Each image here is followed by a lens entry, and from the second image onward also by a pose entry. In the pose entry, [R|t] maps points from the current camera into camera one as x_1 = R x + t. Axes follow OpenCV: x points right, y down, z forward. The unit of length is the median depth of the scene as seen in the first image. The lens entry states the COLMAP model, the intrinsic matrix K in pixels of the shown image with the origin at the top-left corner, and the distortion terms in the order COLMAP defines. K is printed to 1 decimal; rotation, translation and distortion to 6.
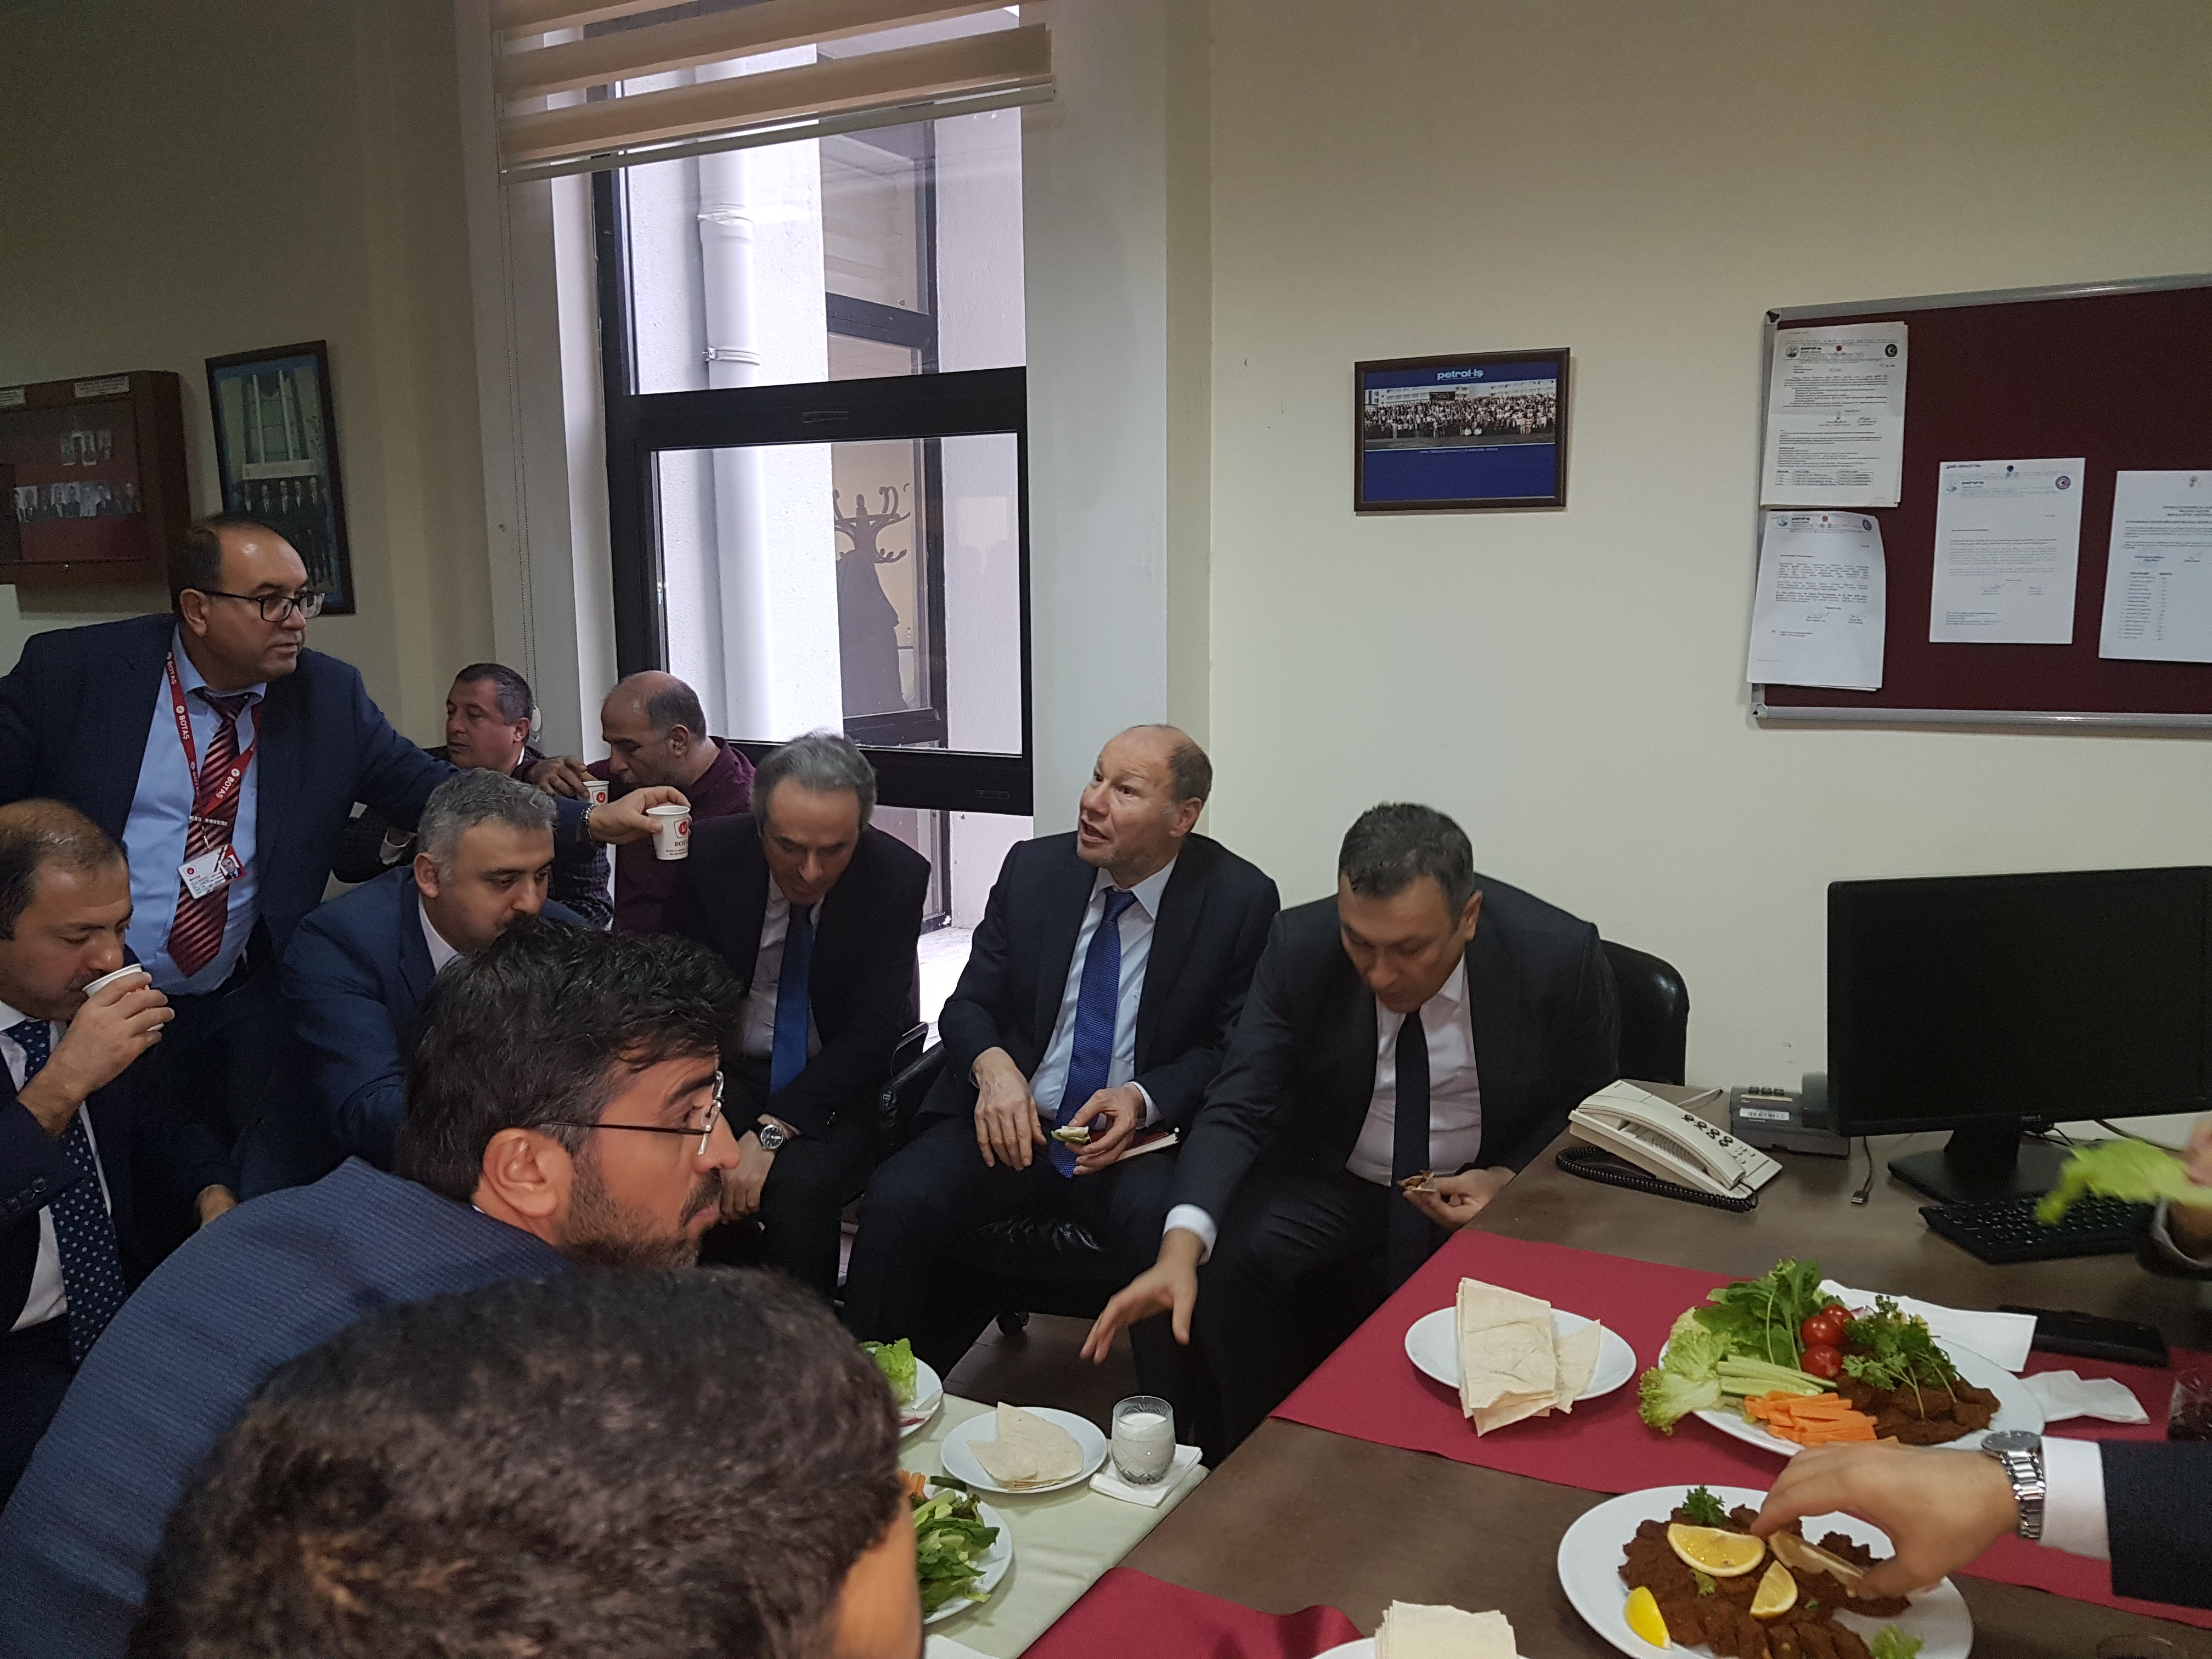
lens RADIAL K [[1688.7, 0, 1094.6], [0, 1688.7, 830.9], [0, 0, 1]] dist [0.035747, -0.032043]
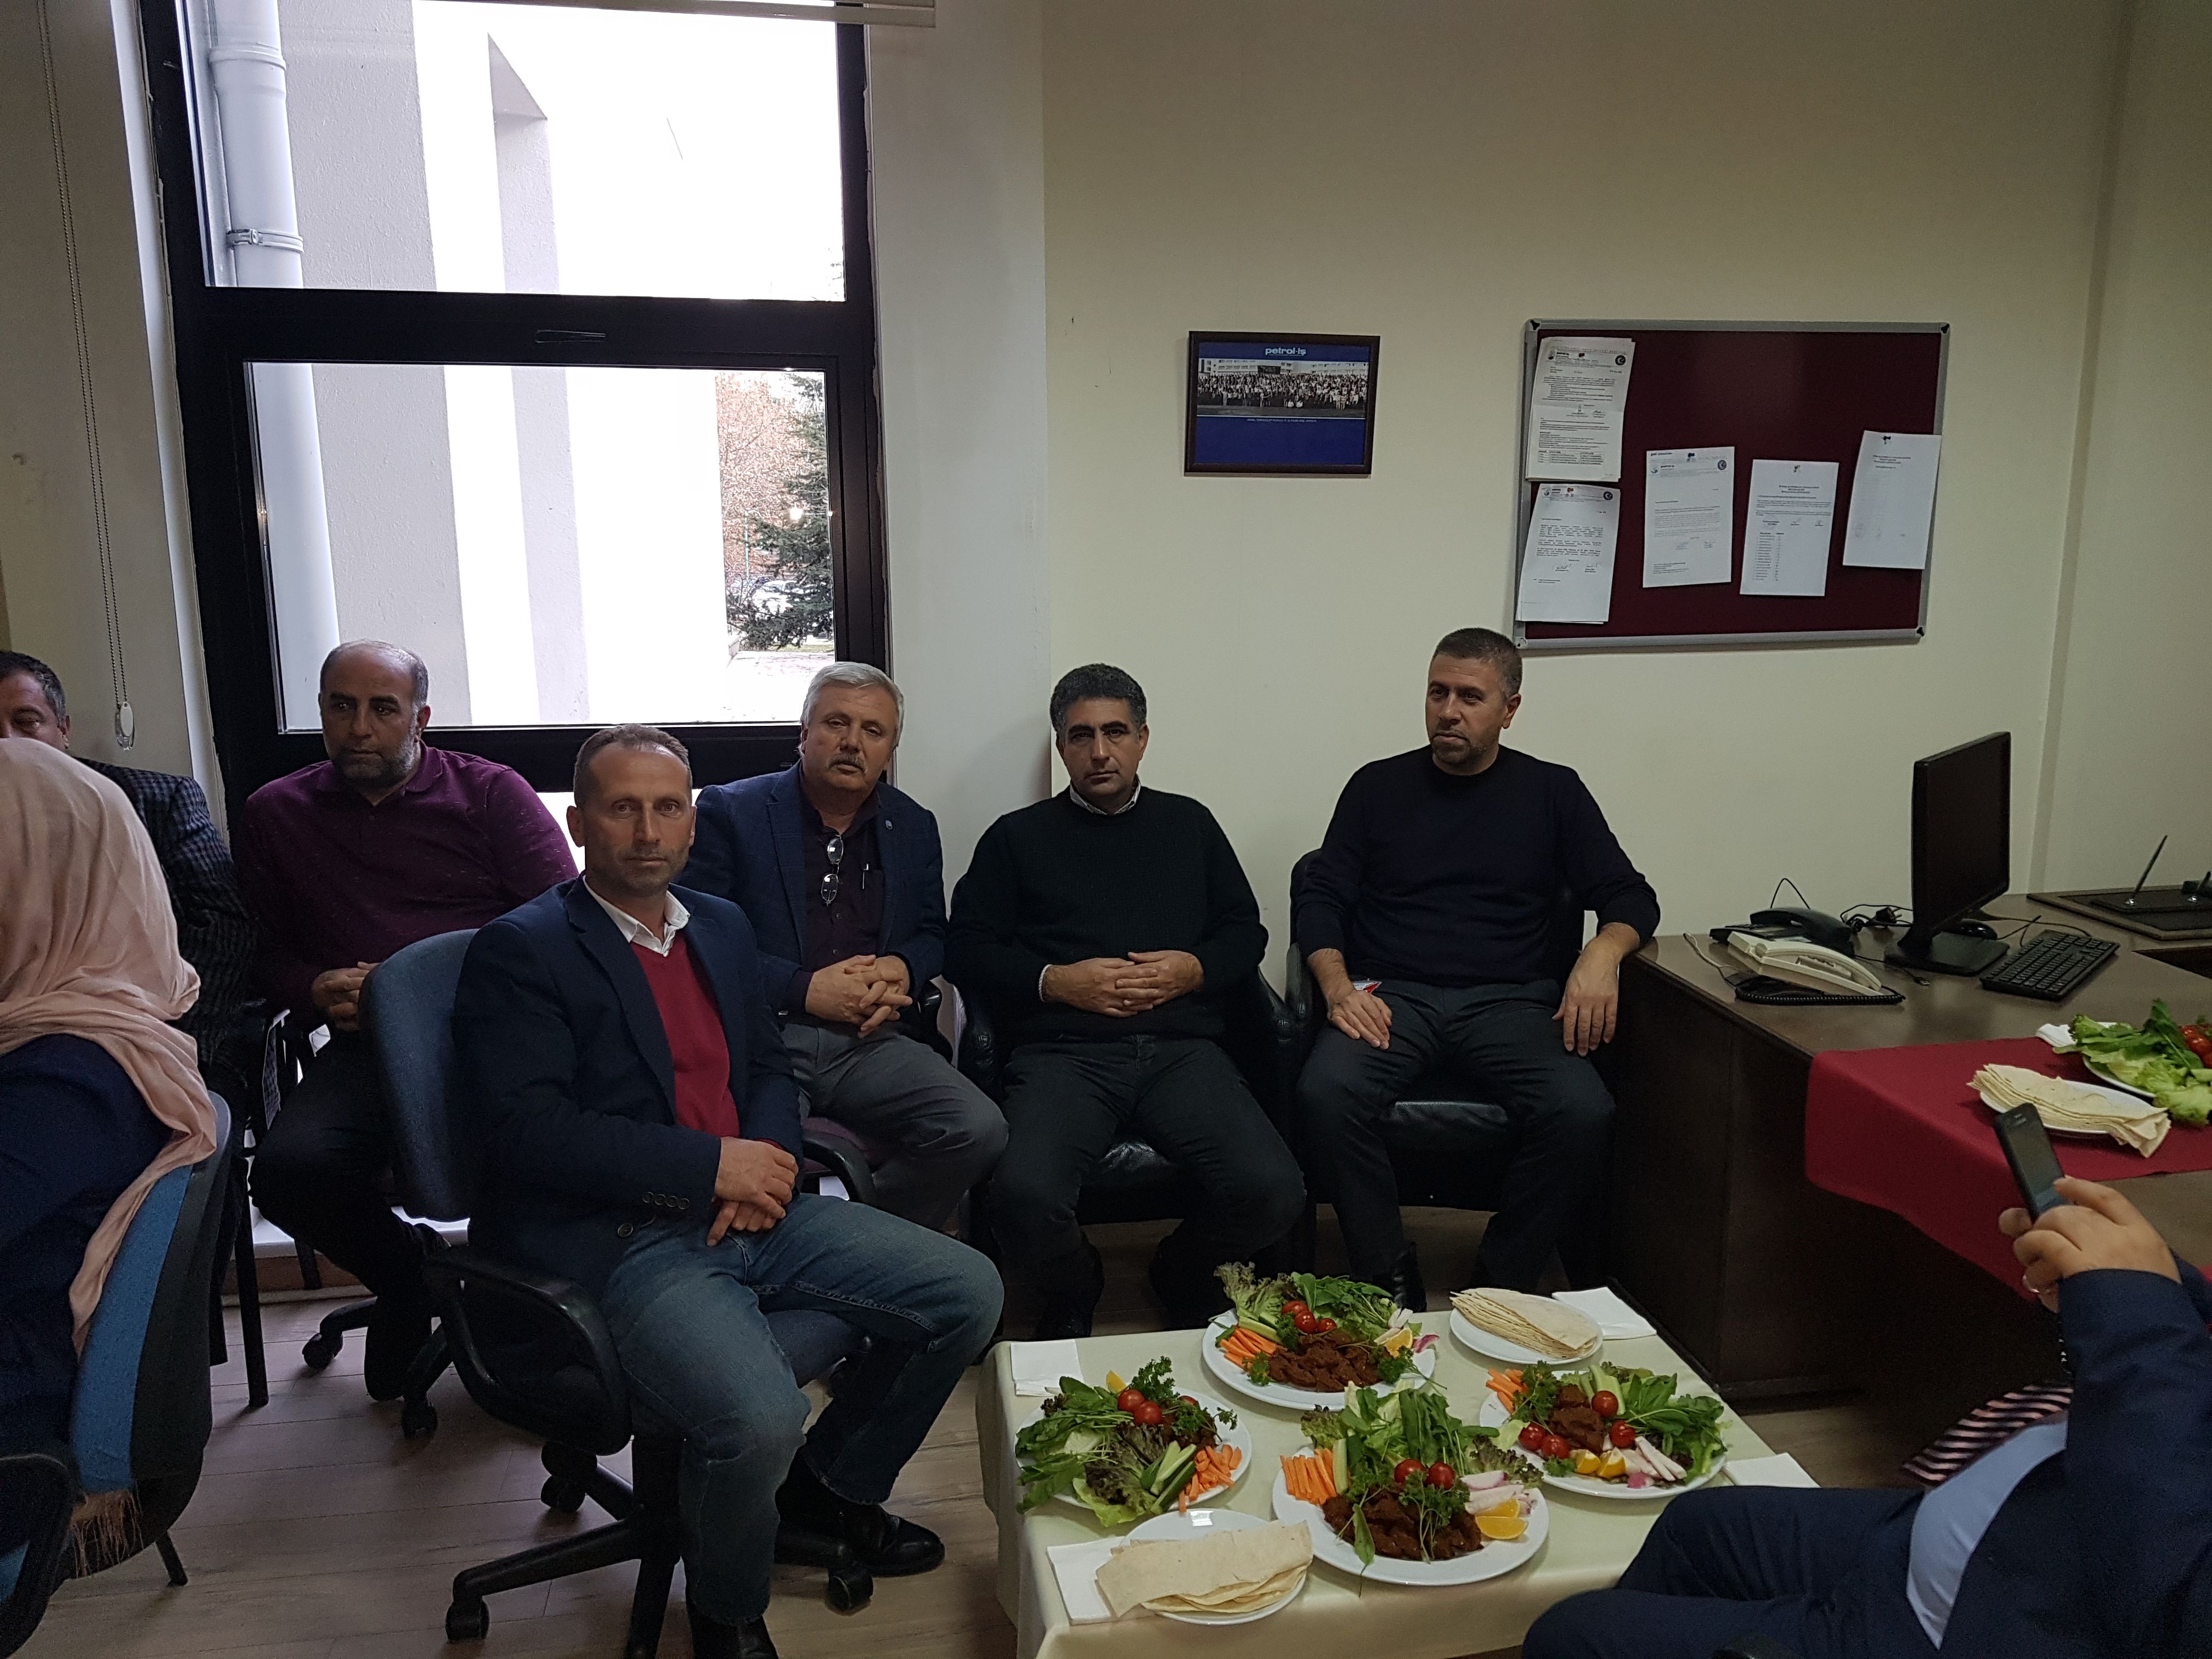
lens RADIAL K [[1688.7, 0, 1102.9], [0, 1688.7, 830.9], [0, 0, 1]] dist [0.035747, -0.032043]
pose [[0.769786, -0.105680, 0.629493, -0.619161], [0.093449, 0.994232, 0.052638, -0.027681], [-0.631424, 0.018306, 0.775221, 0.227656]]
